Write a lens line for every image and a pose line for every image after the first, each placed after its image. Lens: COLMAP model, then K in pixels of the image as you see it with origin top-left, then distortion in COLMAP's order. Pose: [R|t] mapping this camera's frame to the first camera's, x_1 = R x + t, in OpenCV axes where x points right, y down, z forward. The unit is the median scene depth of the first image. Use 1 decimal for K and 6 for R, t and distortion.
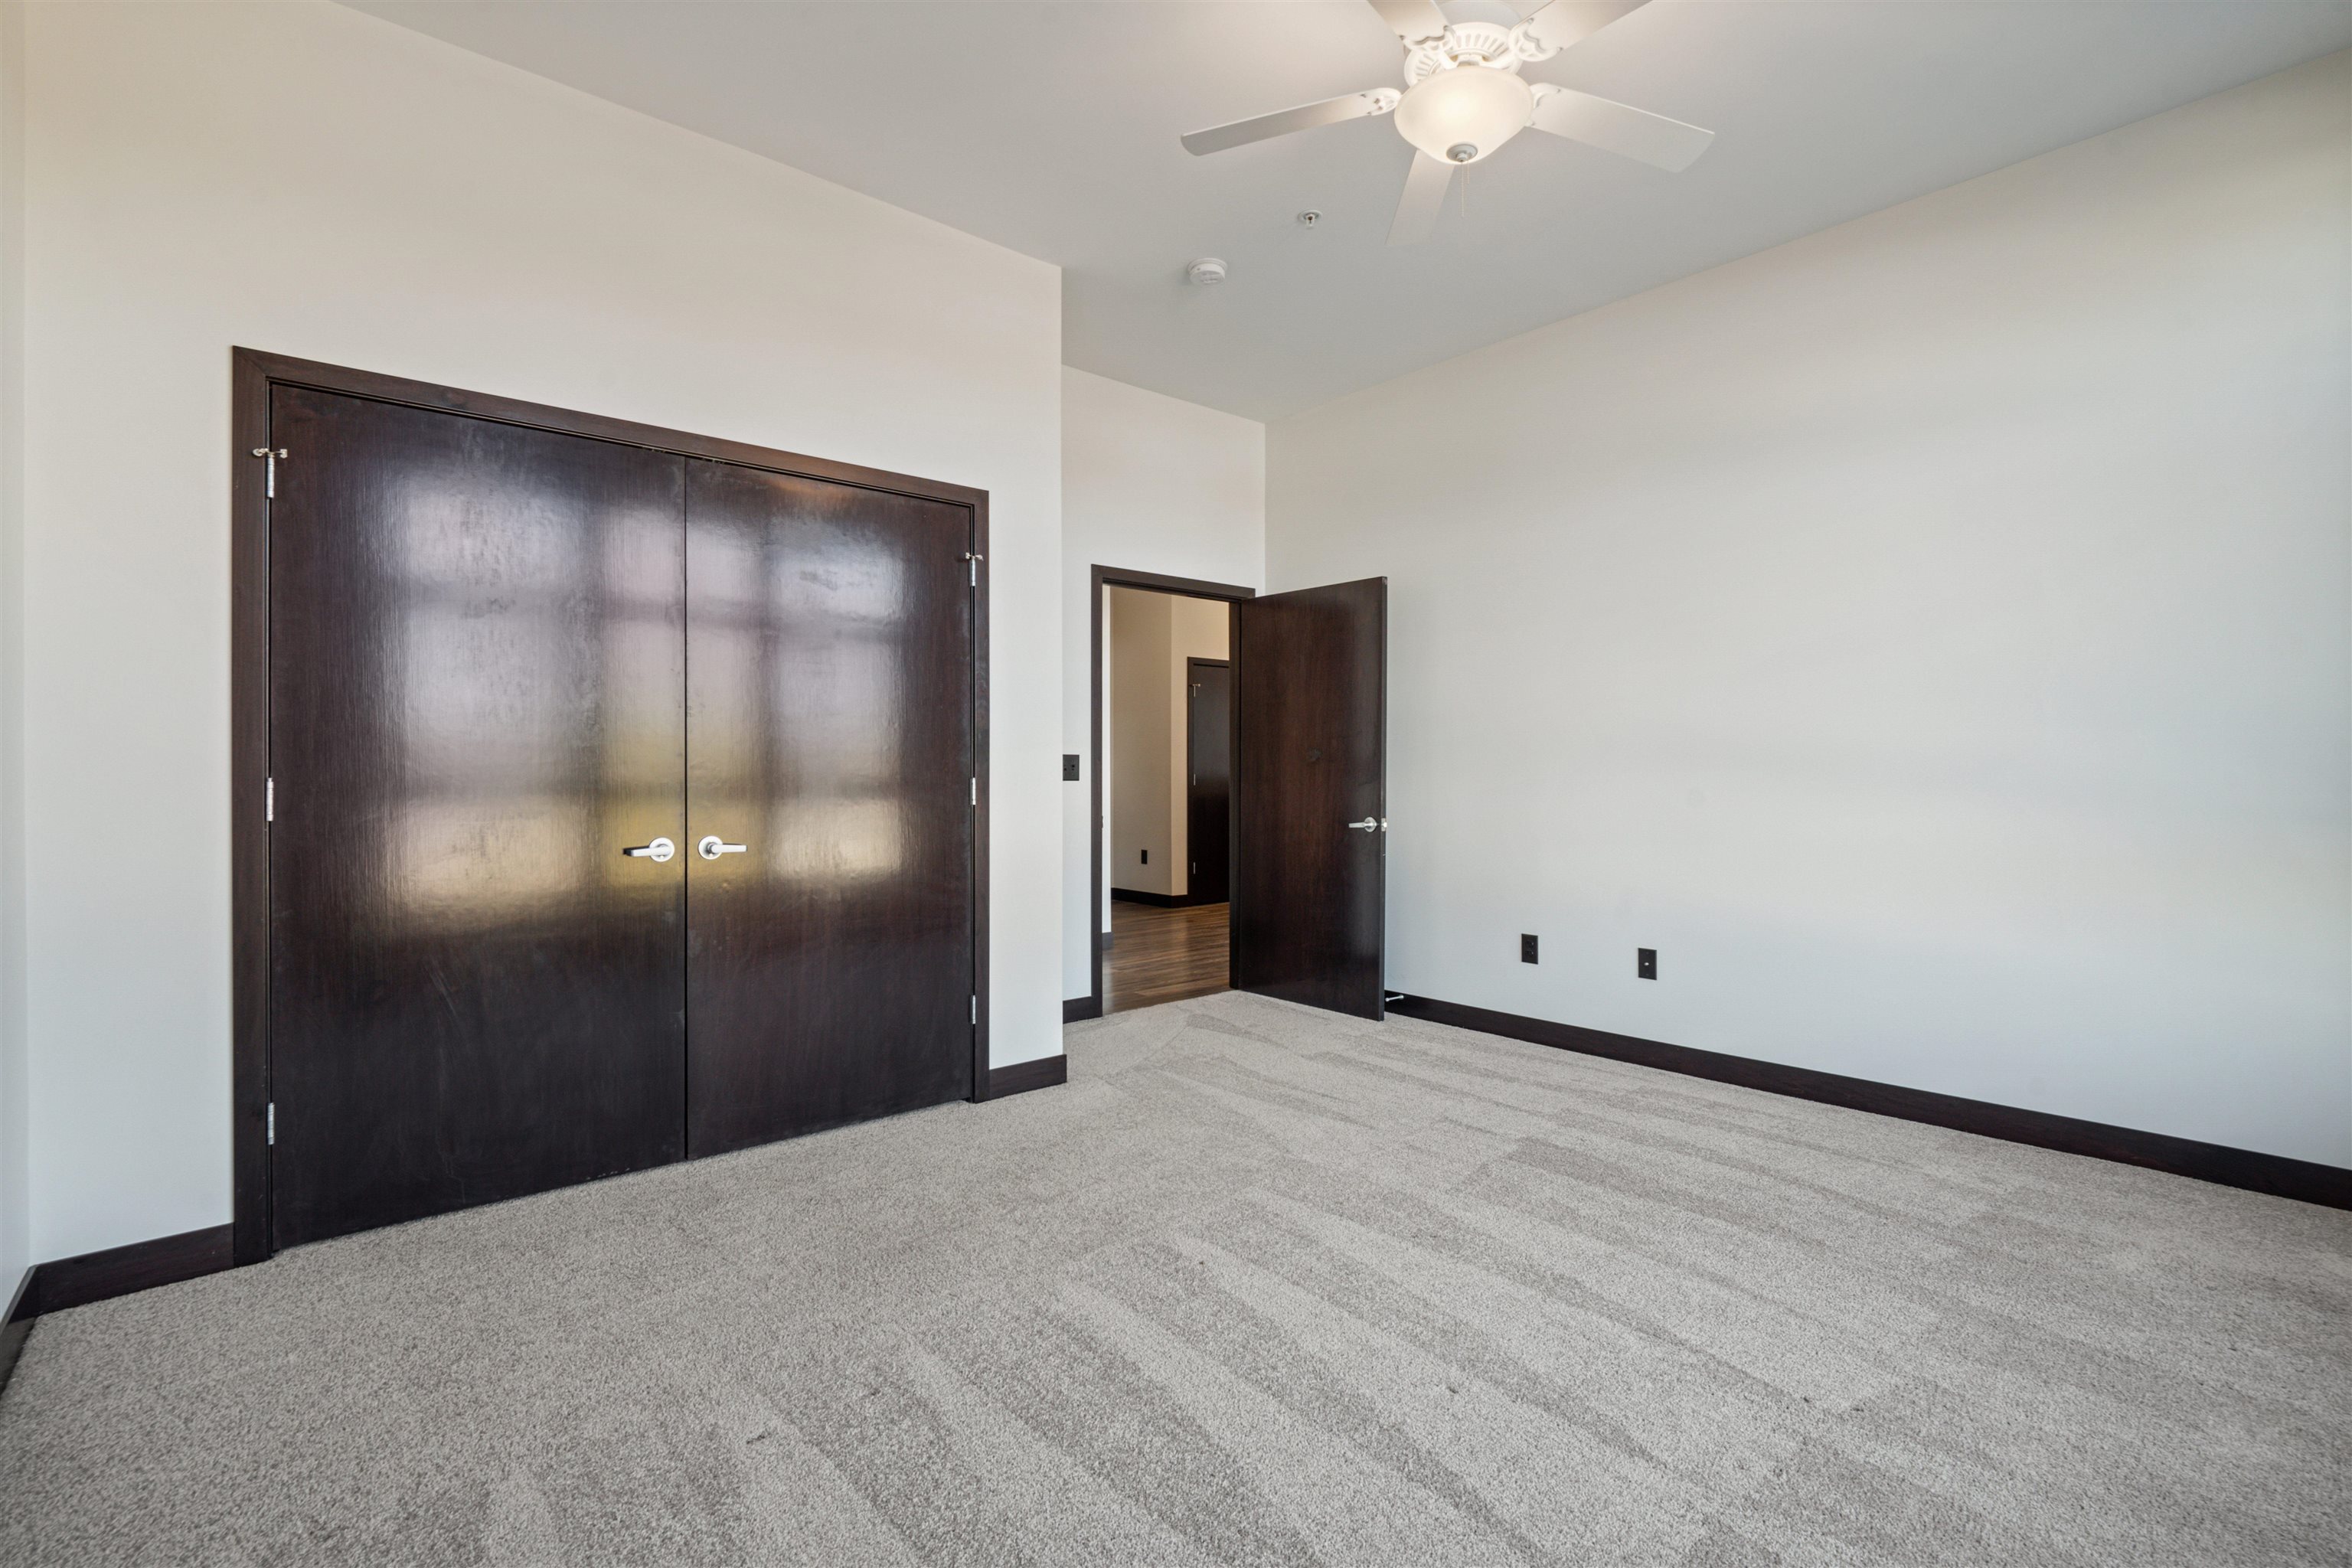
lens RADIAL K [[1119.8, 0, 1179.9], [0, 1119.8, 751.0], [0, 0, 1]] dist [0.000593, 0.000063]
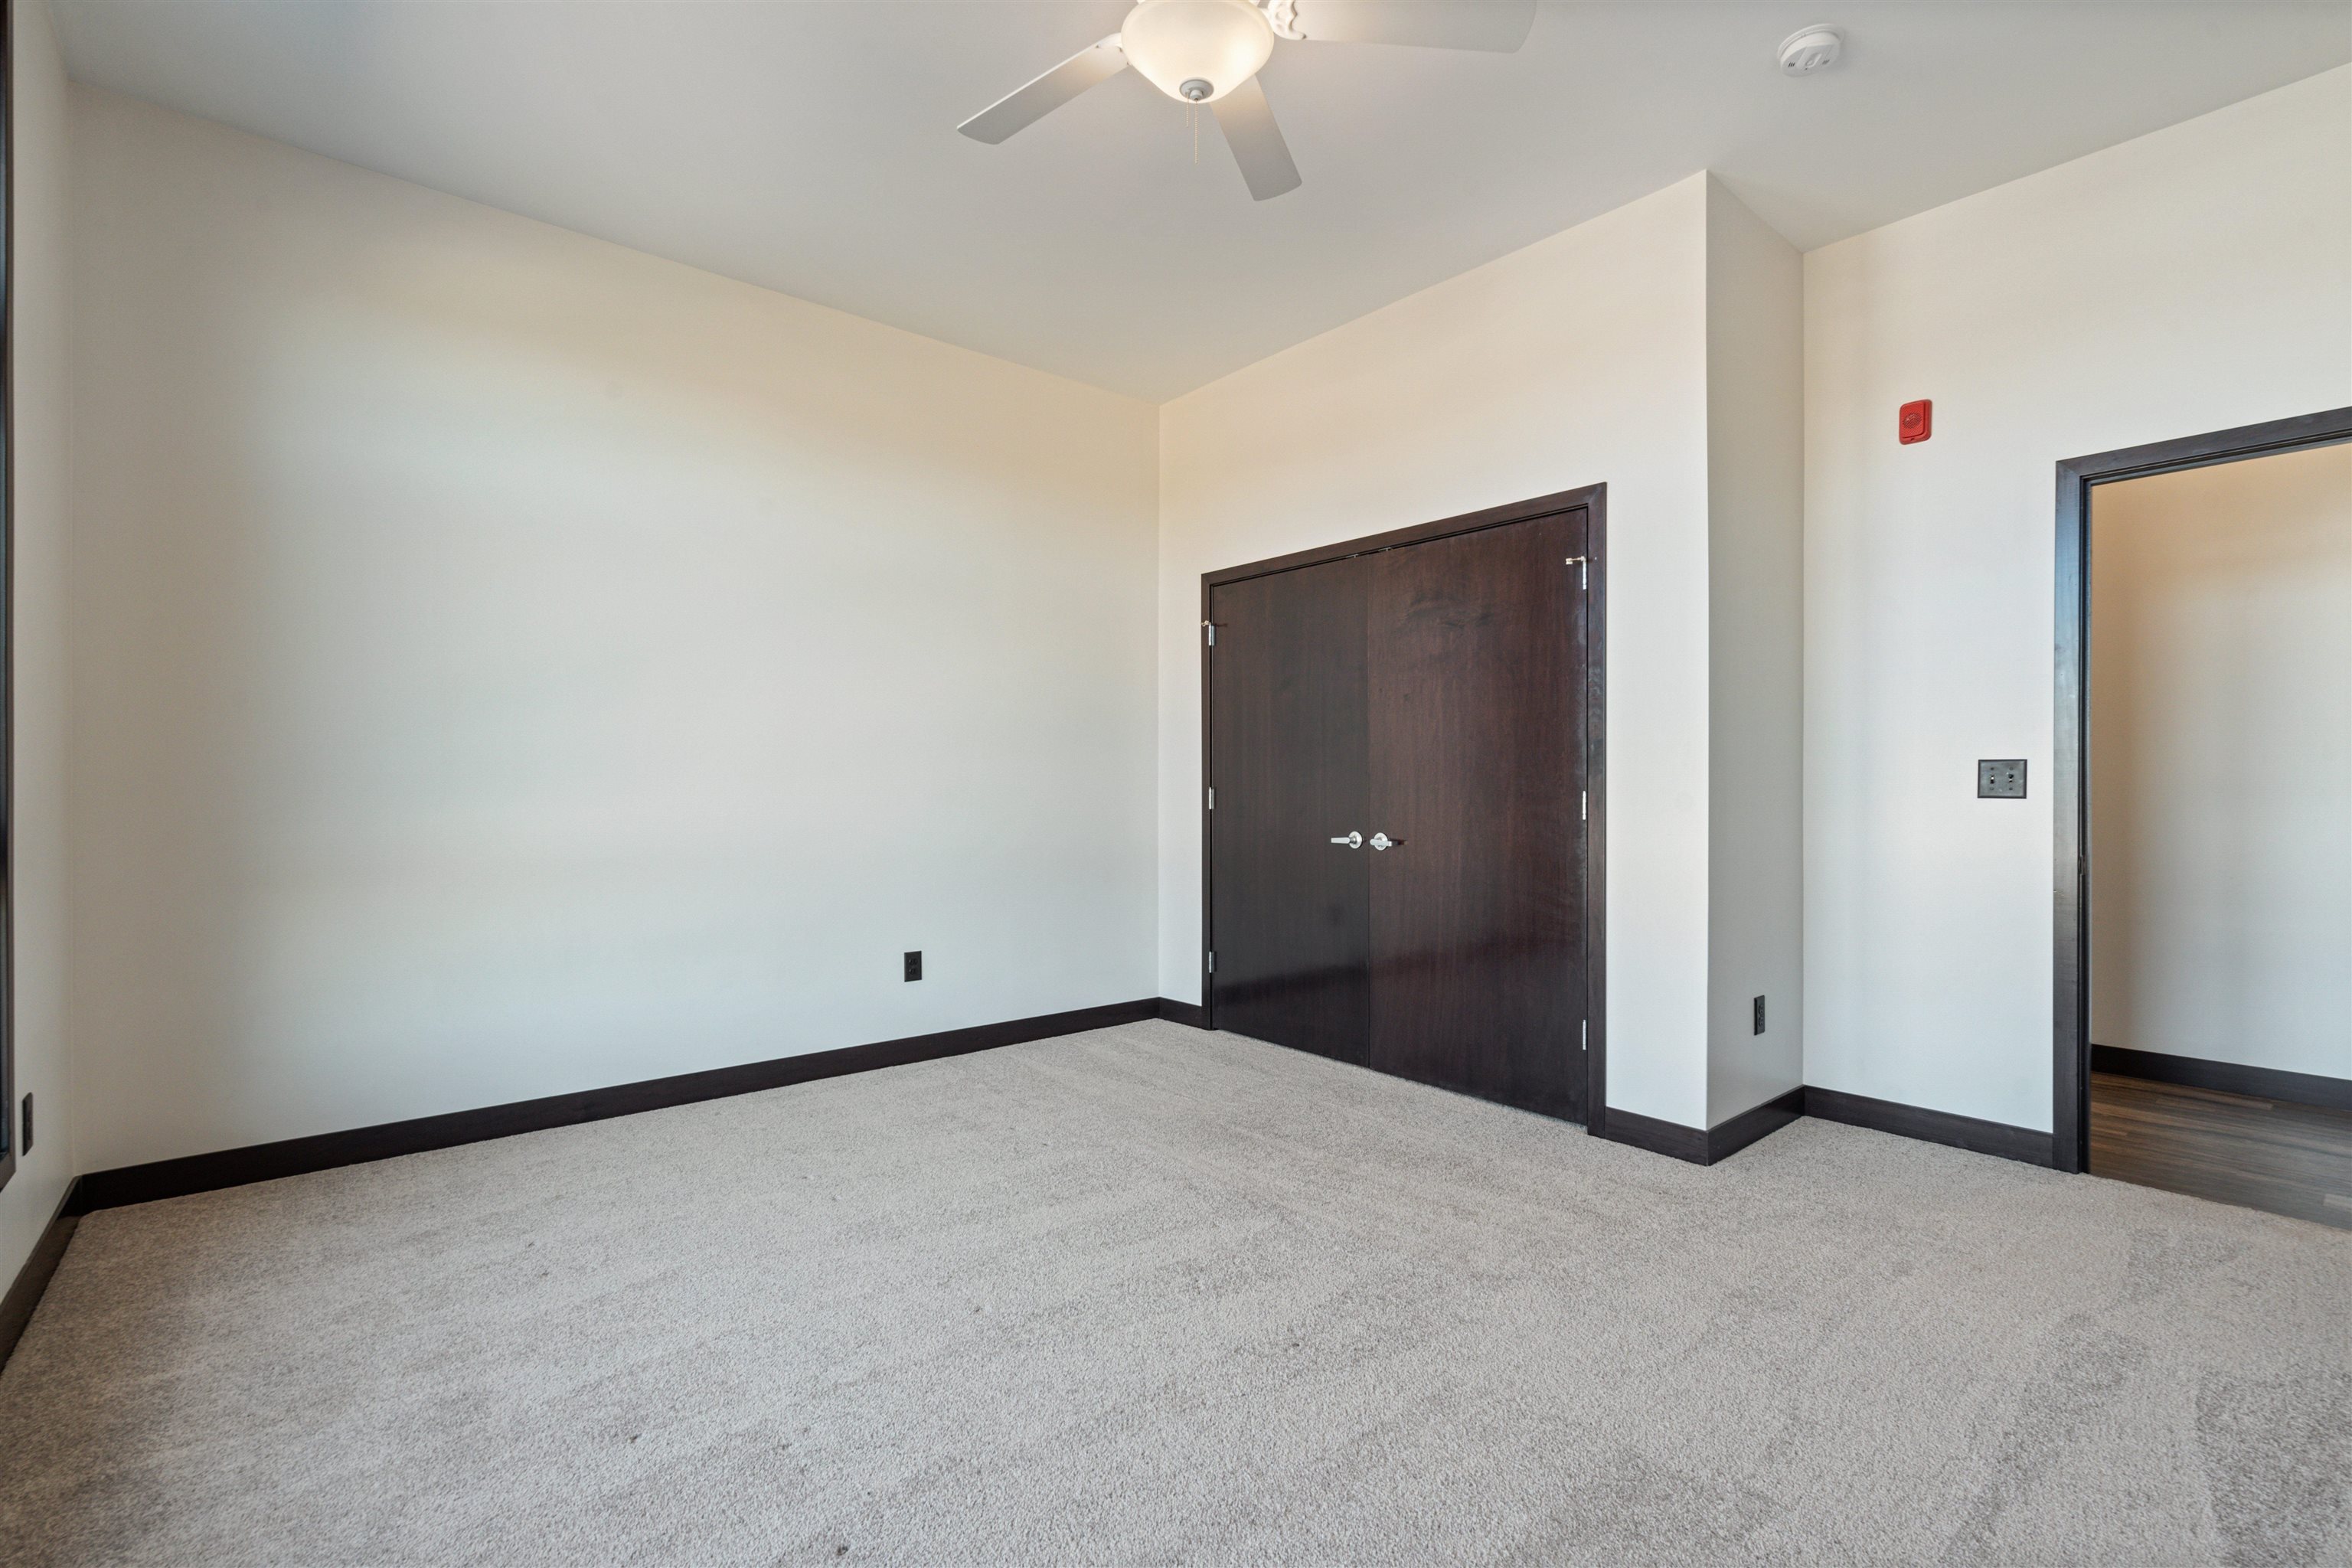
lens RADIAL K [[1049.1, 0, 1176.0], [0, 1049.1, 784.0], [0, 0, 1]] dist [0.000020, 0.000043]
pose [[0.003838, -0.005002, -0.999980, 0.704979], [0.004091, 0.999979, -0.004986, 0.020846], [0.999984, -0.004072, 0.003858, 0.649569]]
